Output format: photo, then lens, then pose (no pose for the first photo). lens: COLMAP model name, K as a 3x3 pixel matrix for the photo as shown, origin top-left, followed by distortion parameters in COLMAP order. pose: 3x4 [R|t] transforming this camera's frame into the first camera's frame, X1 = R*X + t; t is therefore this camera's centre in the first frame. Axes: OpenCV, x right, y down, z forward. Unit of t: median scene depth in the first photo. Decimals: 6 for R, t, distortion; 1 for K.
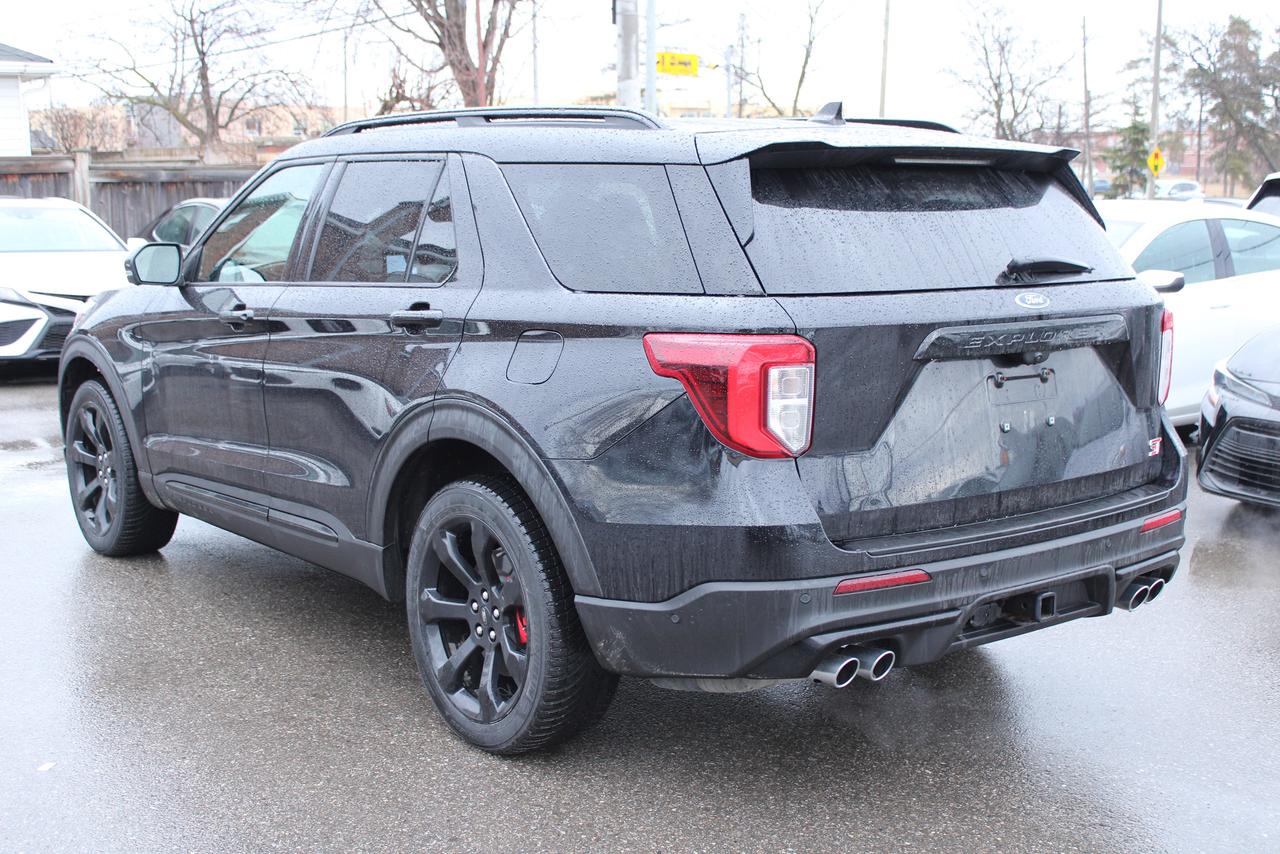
lens RADIAL K [[1562.8, 0, 645.1], [0, 1562.8, 427.5], [0, 0, 1]] dist [-0.055468, 0.000000]
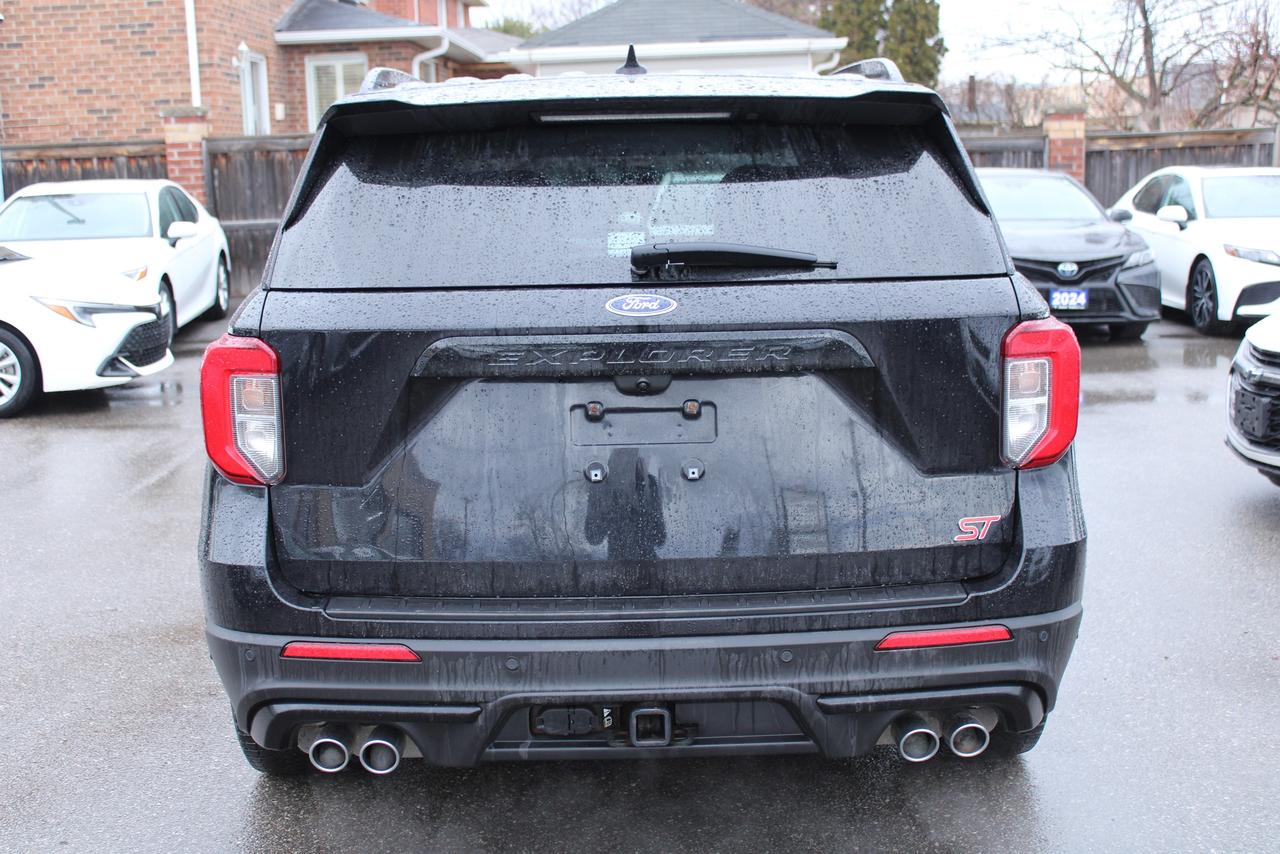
lens RADIAL K [[1562.8, 0, 642.7], [0, 1562.8, 420.5], [0, 0, 1]] dist [-0.055468, 0.000000]
pose [[0.801195, 0.078854, -0.593185, 0.676105], [-0.070469, 0.996815, 0.037329, -0.054668], [0.594239, 0.011894, 0.804200, 0.411332]]
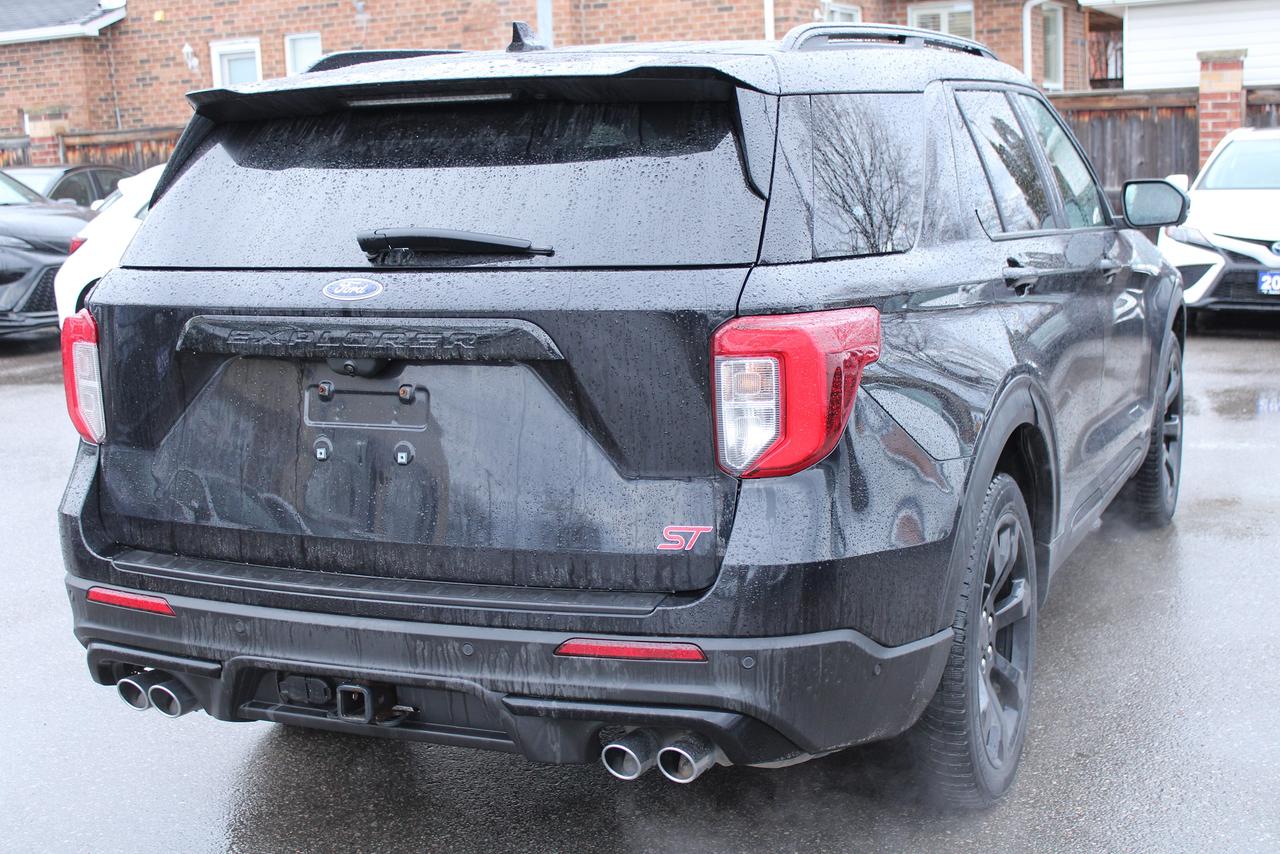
lens RADIAL K [[1704.9, 0, 642.9], [0, 1704.9, 426.7], [0, 0, 1]] dist [-0.020697, 0.000000]
pose [[0.476948, 0.128341, -0.869511, 1.011022], [-0.100479, 0.990758, 0.091122, -0.103129], [0.873169, 0.043907, 0.485435, 0.721985]]
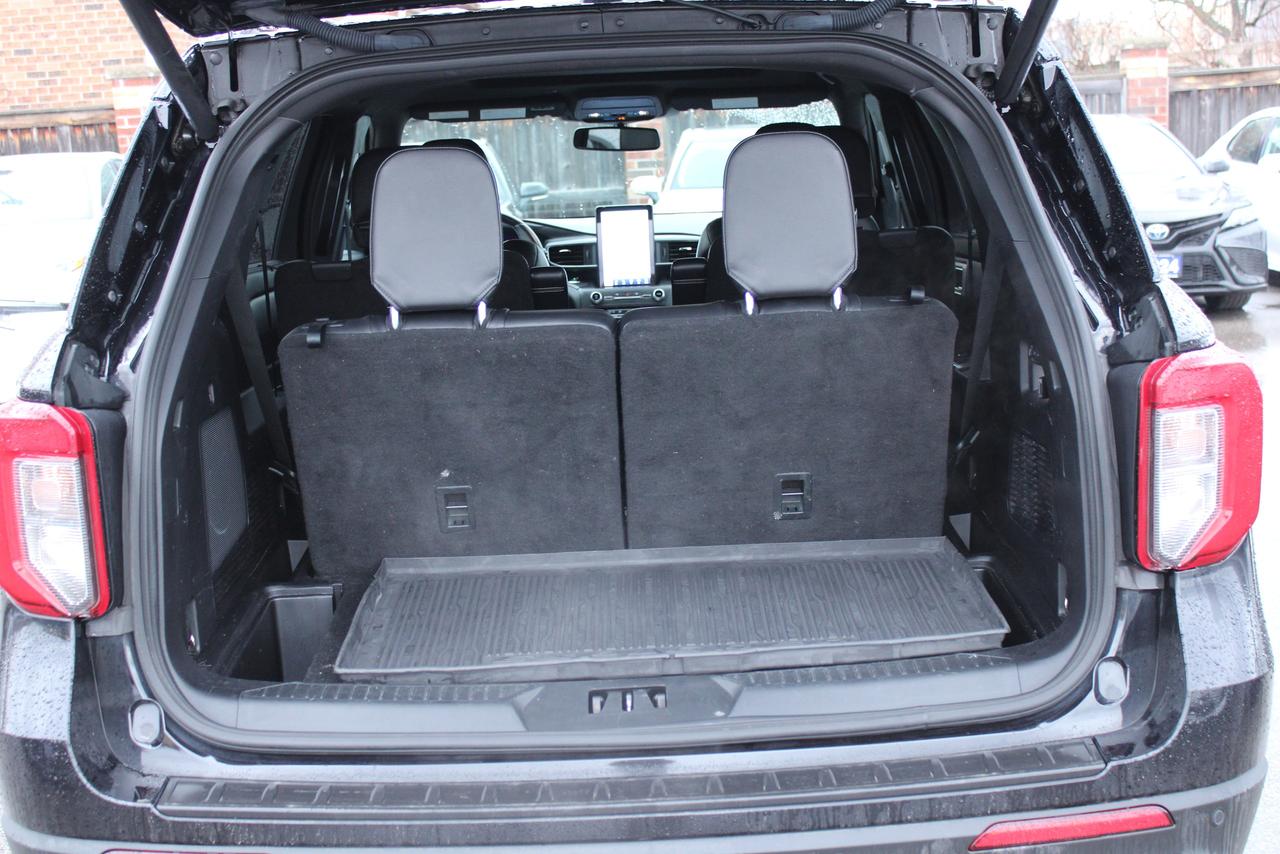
lens RADIAL K [[1704.9, 0, 640.5], [0, 1704.9, 429.8], [0, 0, 1]] dist [-0.020697, 0.000000]
pose [[0.791403, 0.071811, -0.607062, 0.572412], [-0.047528, 0.997298, 0.056012, -0.084923], [0.609444, -0.015476, 0.792678, 0.578261]]
